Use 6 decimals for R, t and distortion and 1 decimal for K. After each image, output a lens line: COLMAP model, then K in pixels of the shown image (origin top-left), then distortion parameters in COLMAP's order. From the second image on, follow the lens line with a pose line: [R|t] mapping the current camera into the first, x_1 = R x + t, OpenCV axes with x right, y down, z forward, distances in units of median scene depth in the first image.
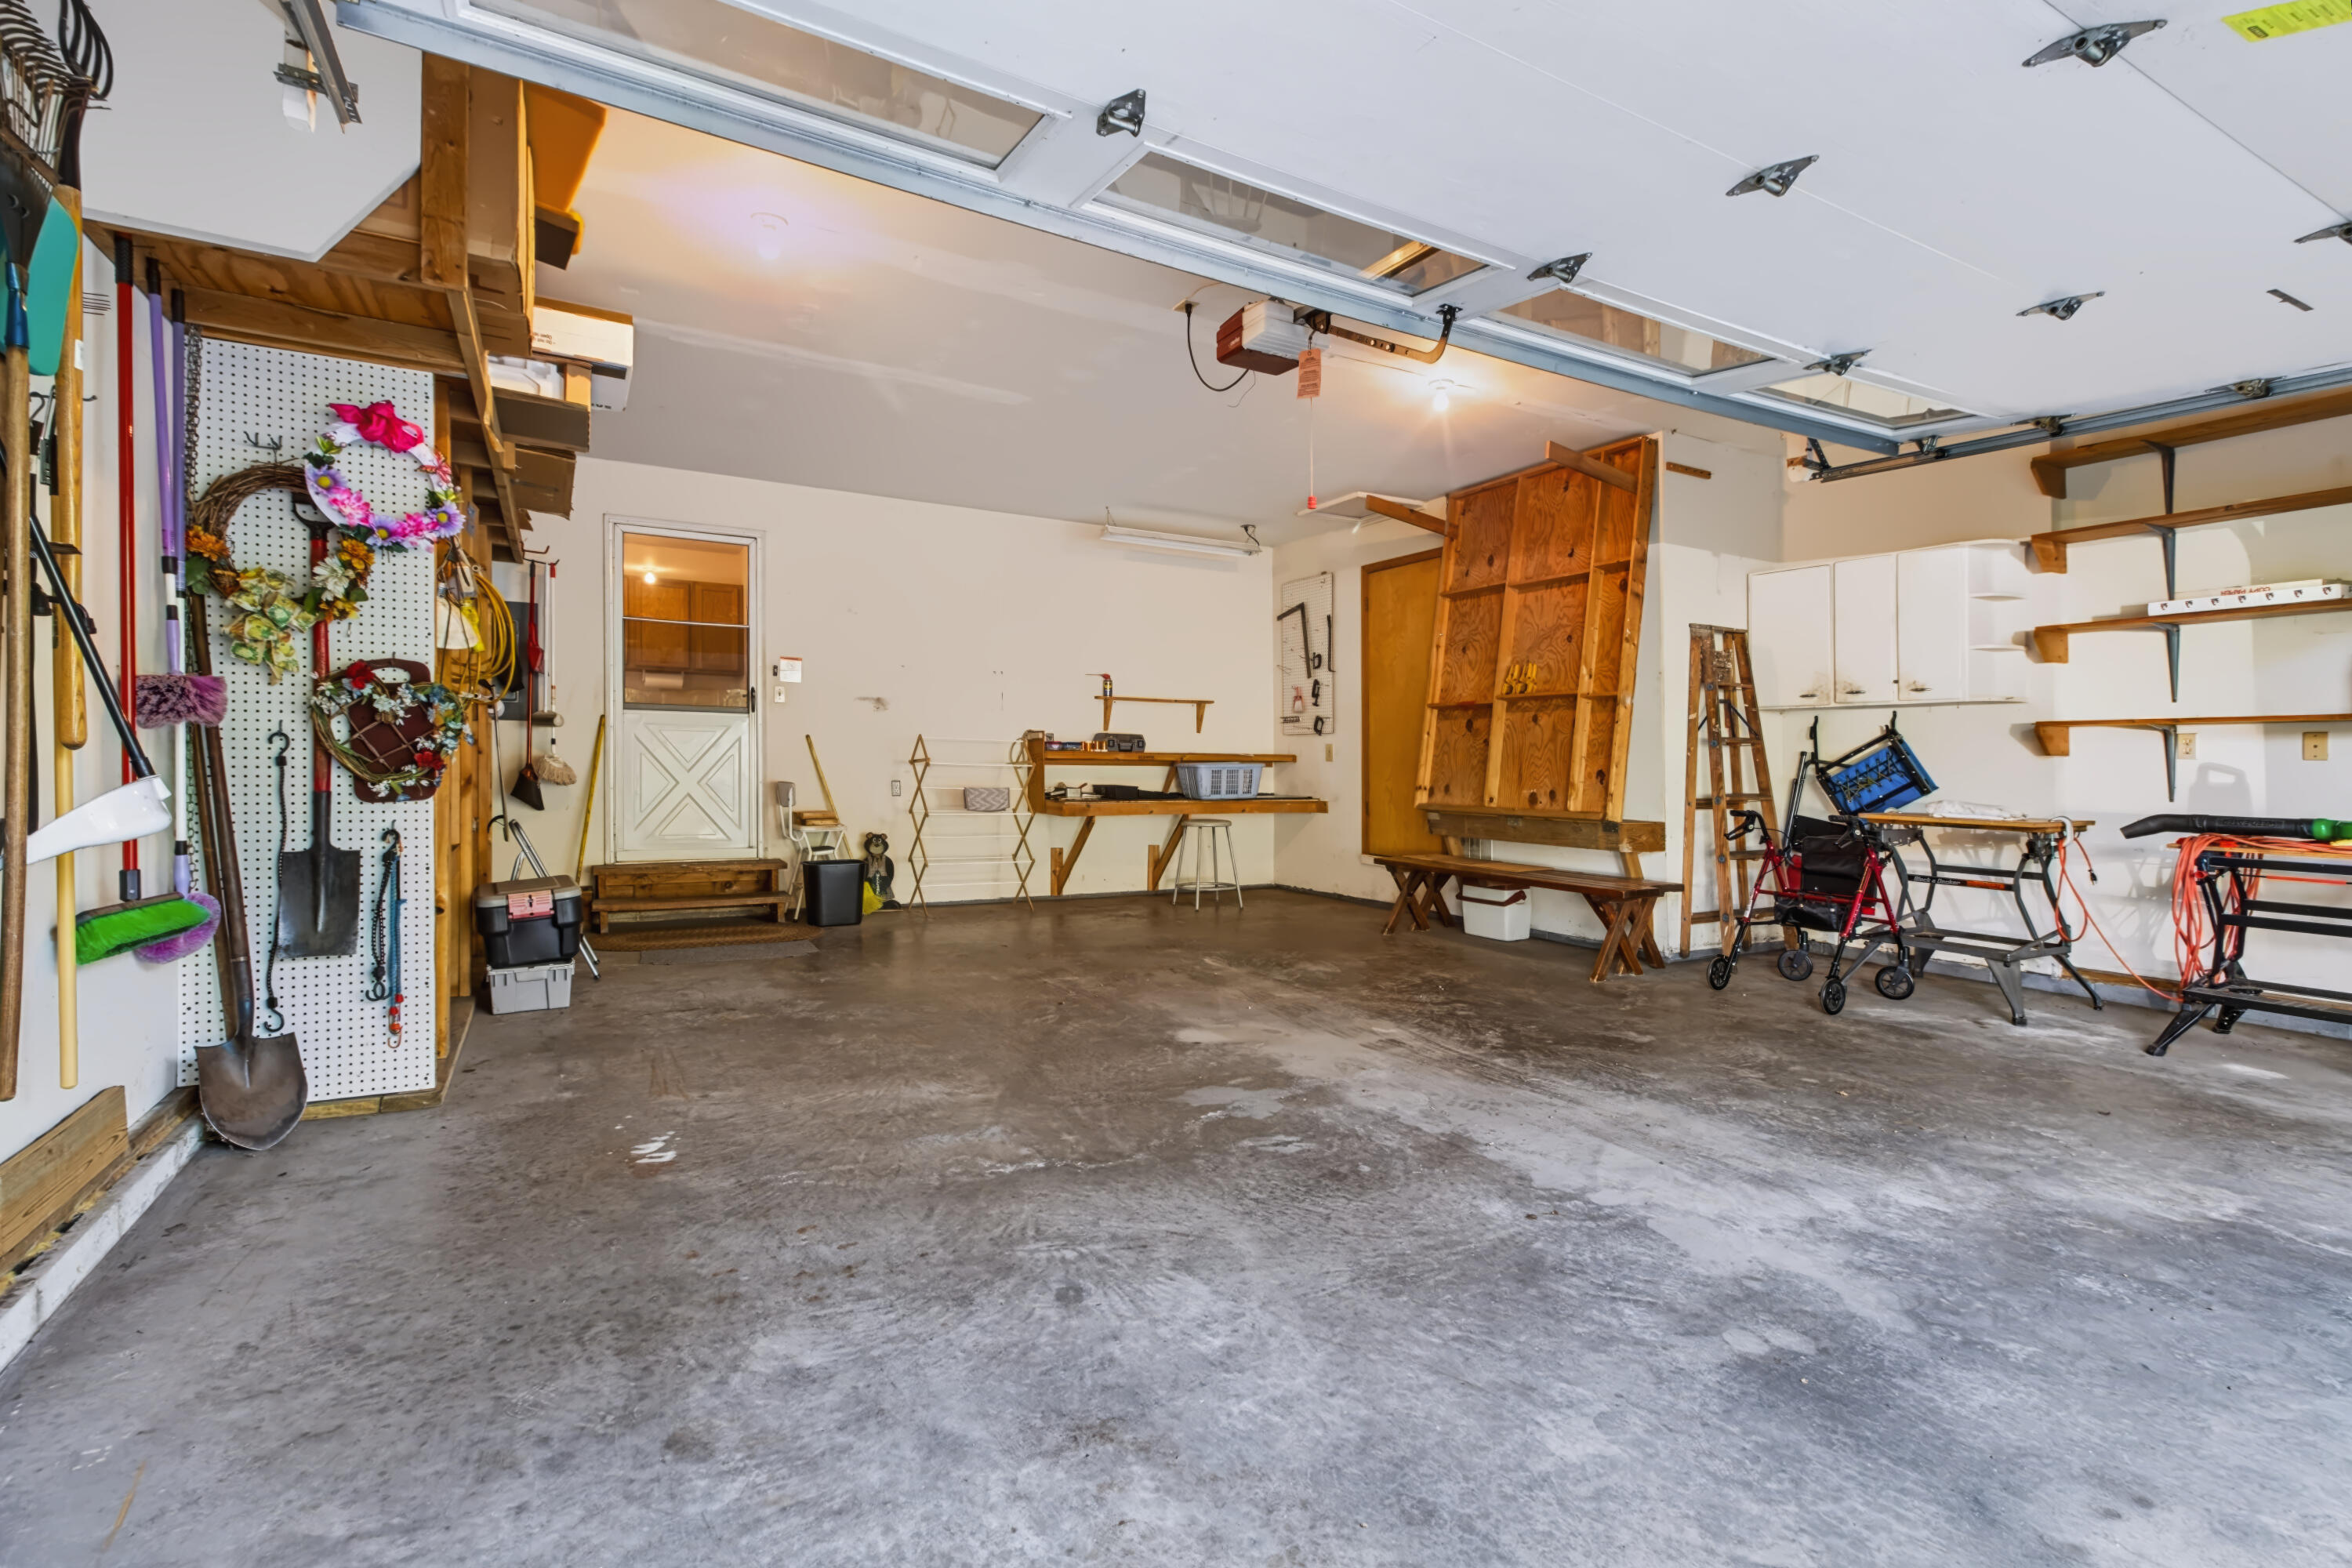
lens RADIAL K [[1095.9, 0, 1181.5], [0, 1095.9, 782.3], [0, 0, 1]] dist [0.003744, -0.002158]
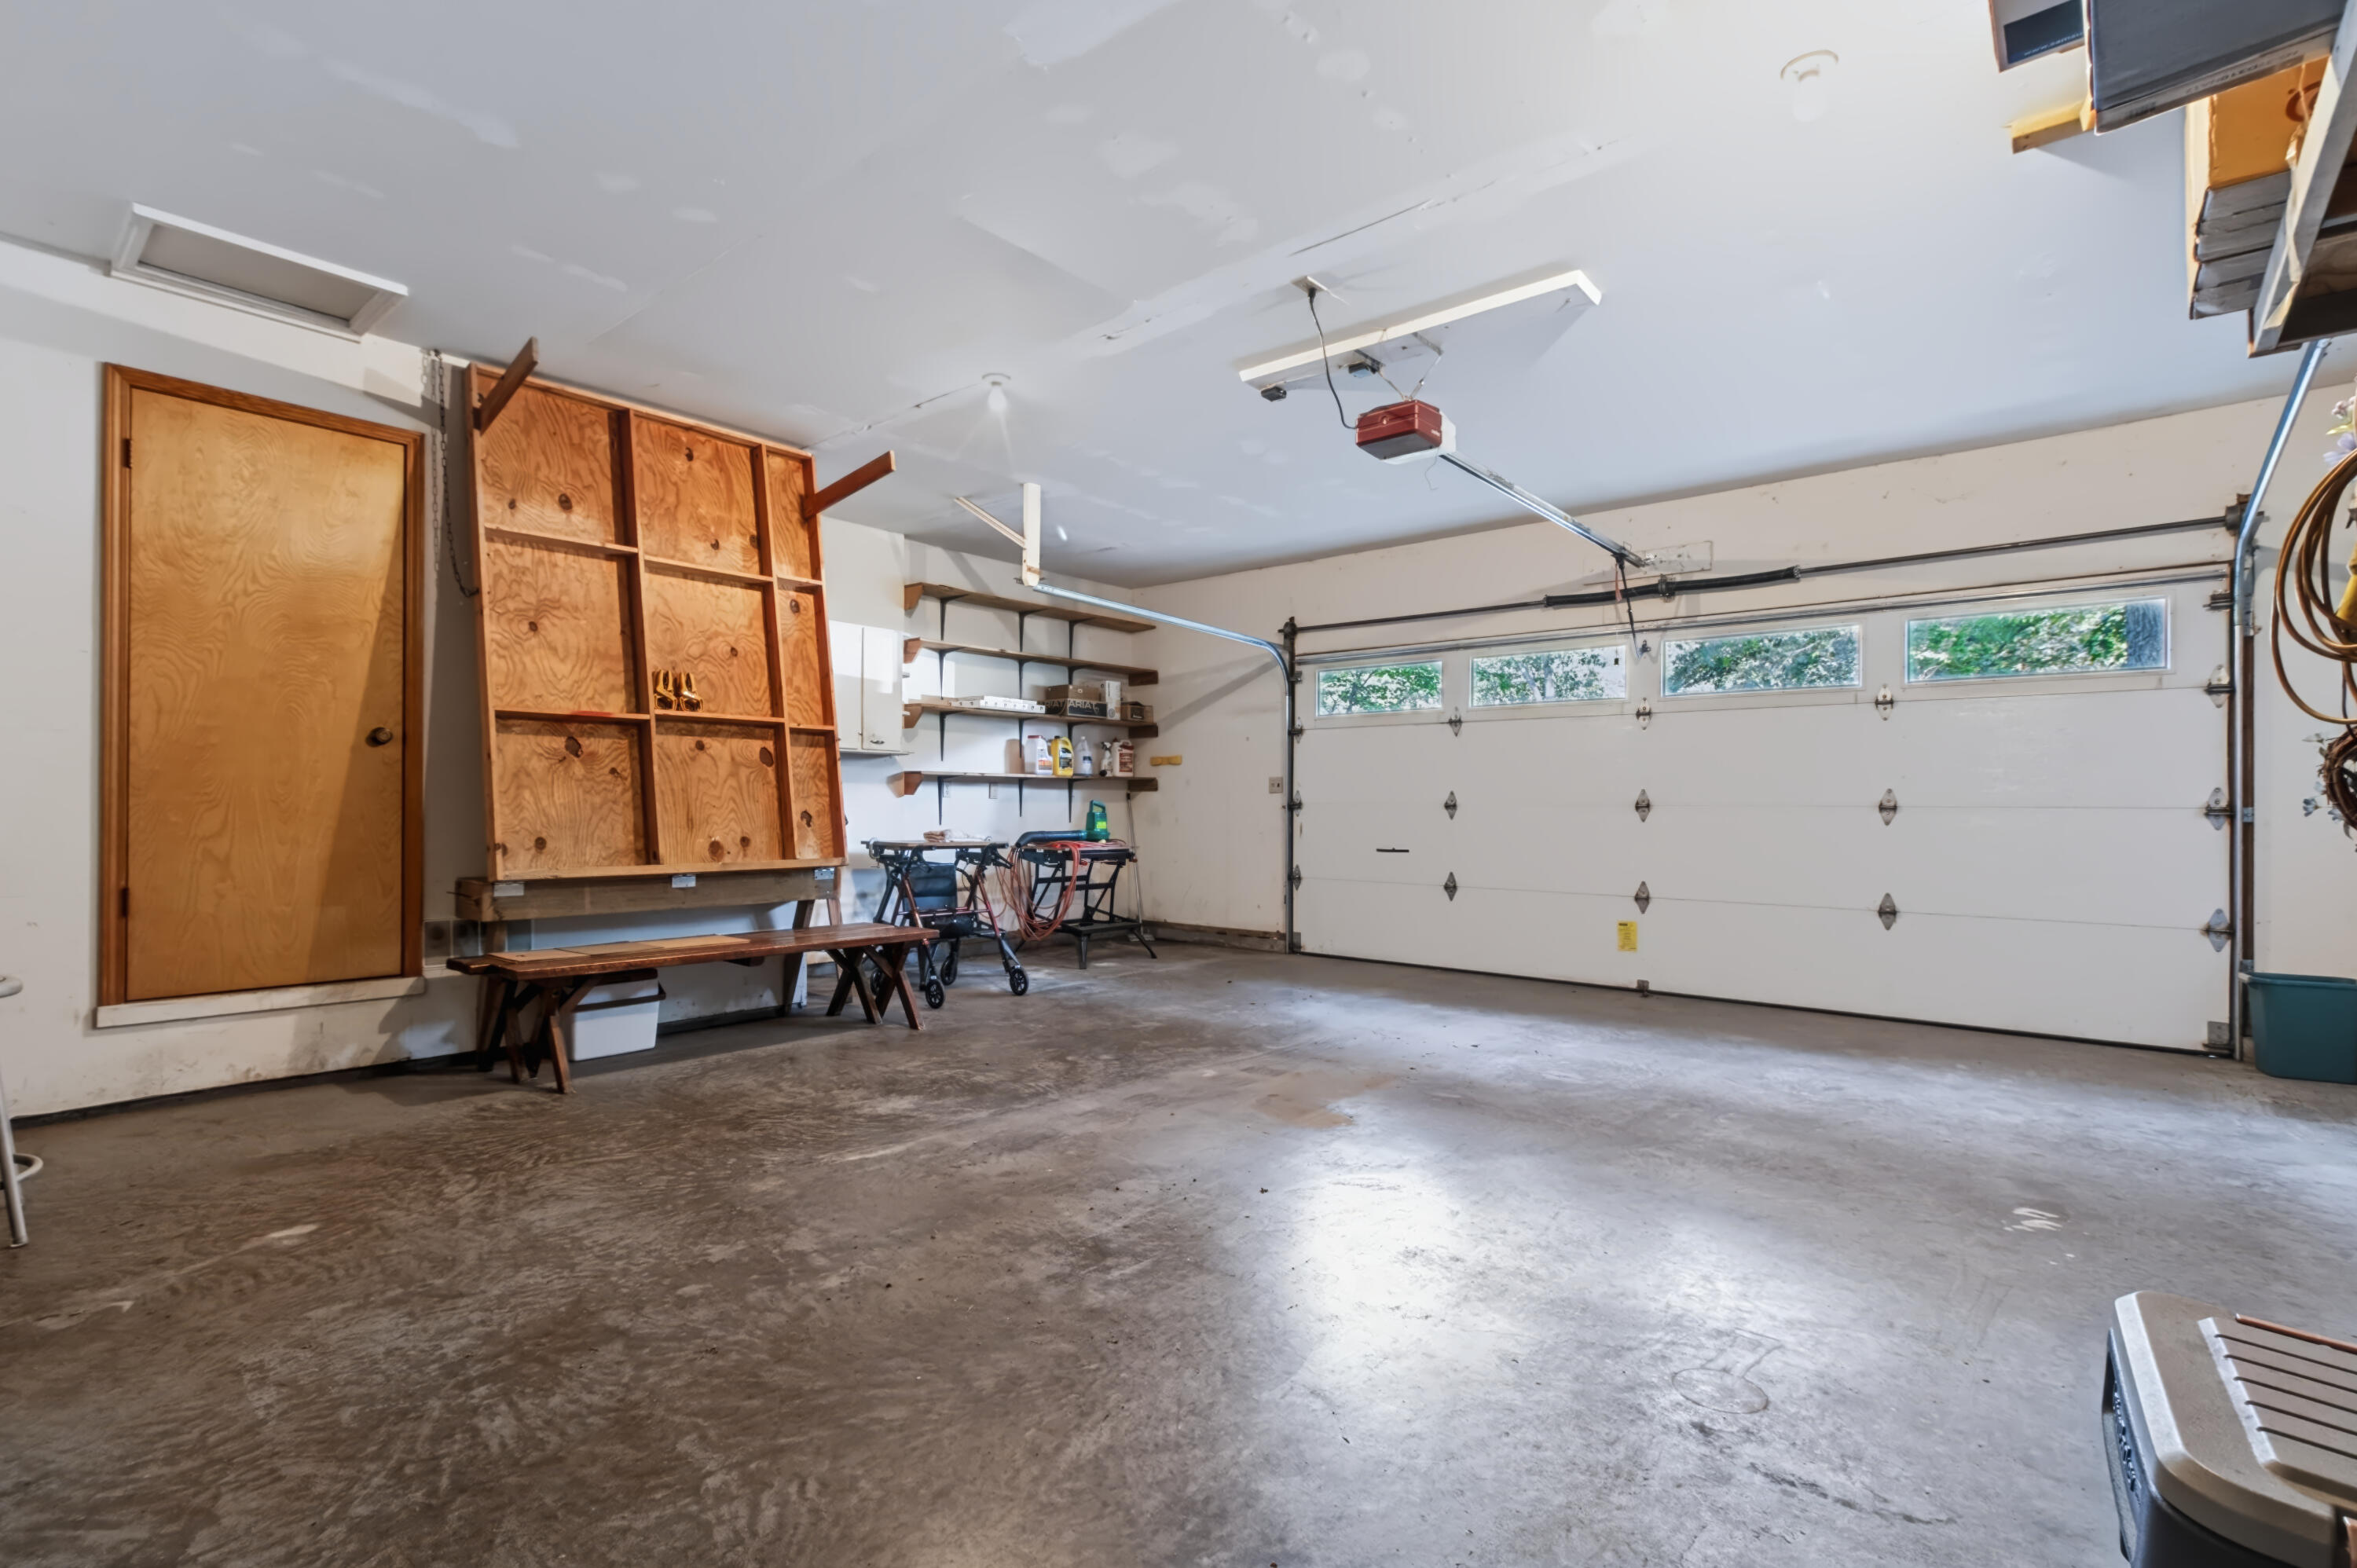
lens RADIAL K [[1098.1, 0, 1180.0], [0, 1098.1, 793.0], [0, 0, 1]] dist [0.003744, -0.002158]
pose [[-0.356151, -0.000596, 0.934428, -1.069221], [0.004877, 0.999985, 0.002496, -0.051960], [-0.934416, 0.005446, -0.356143, 1.956391]]
